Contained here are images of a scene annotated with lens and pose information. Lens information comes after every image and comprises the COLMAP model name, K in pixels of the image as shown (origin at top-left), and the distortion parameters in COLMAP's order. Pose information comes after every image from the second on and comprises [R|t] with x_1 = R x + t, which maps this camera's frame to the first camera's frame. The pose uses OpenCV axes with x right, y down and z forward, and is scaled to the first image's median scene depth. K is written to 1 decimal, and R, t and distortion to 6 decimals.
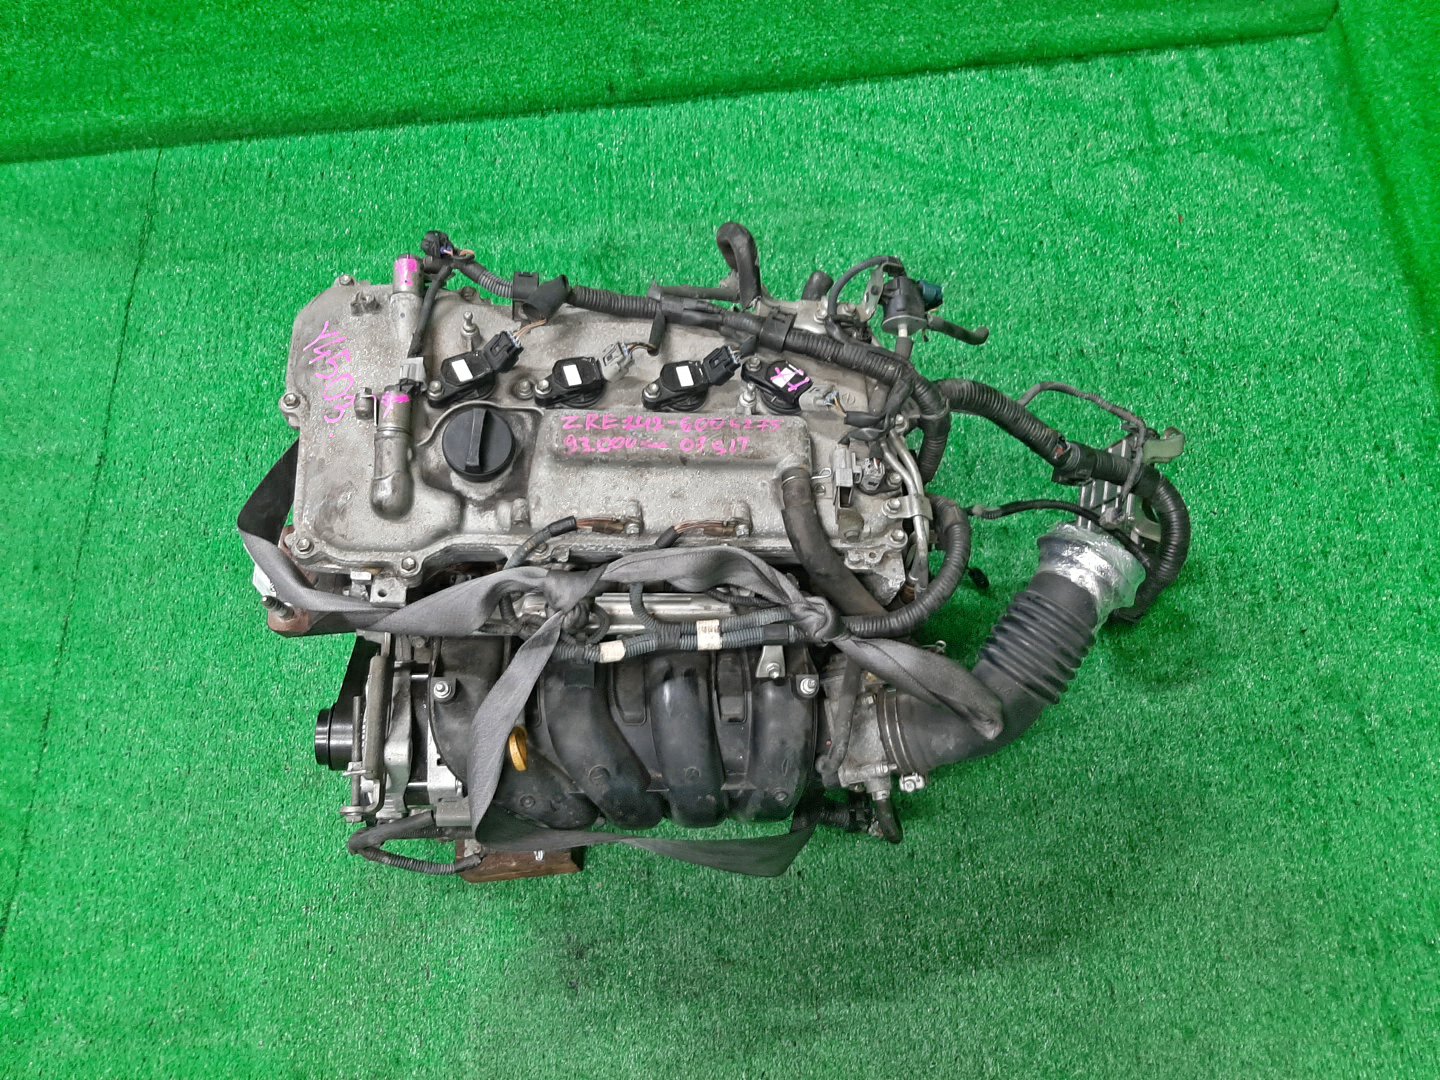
lens RADIAL K [[1103.2, 0, 721.7], [0, 1103.2, 537.6], [0, 0, 1]] dist [0.024221, -0.051375]
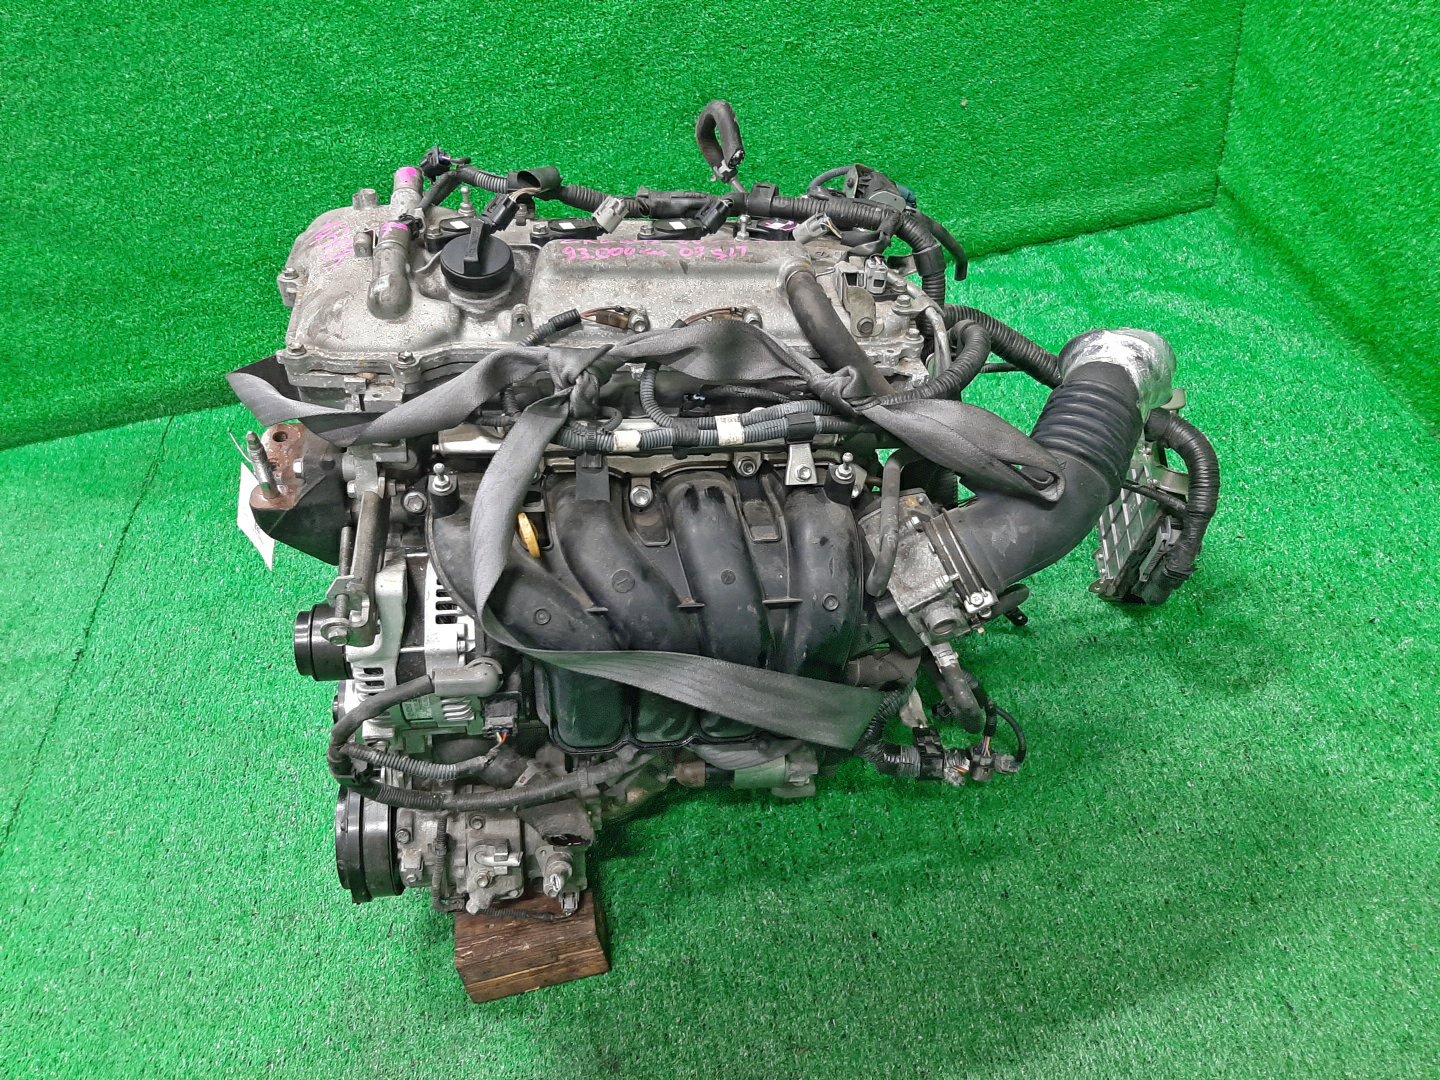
lens RADIAL K [[1103.2, 0, 717.6], [0, 1103.2, 539.0], [0, 0, 1]] dist [0.024221, -0.051375]
pose [[0.994208, -0.104171, 0.026455, -0.054332], [0.105766, 0.904532, -0.413079, 0.542347], [0.019101, 0.413485, 0.910311, 0.191157]]
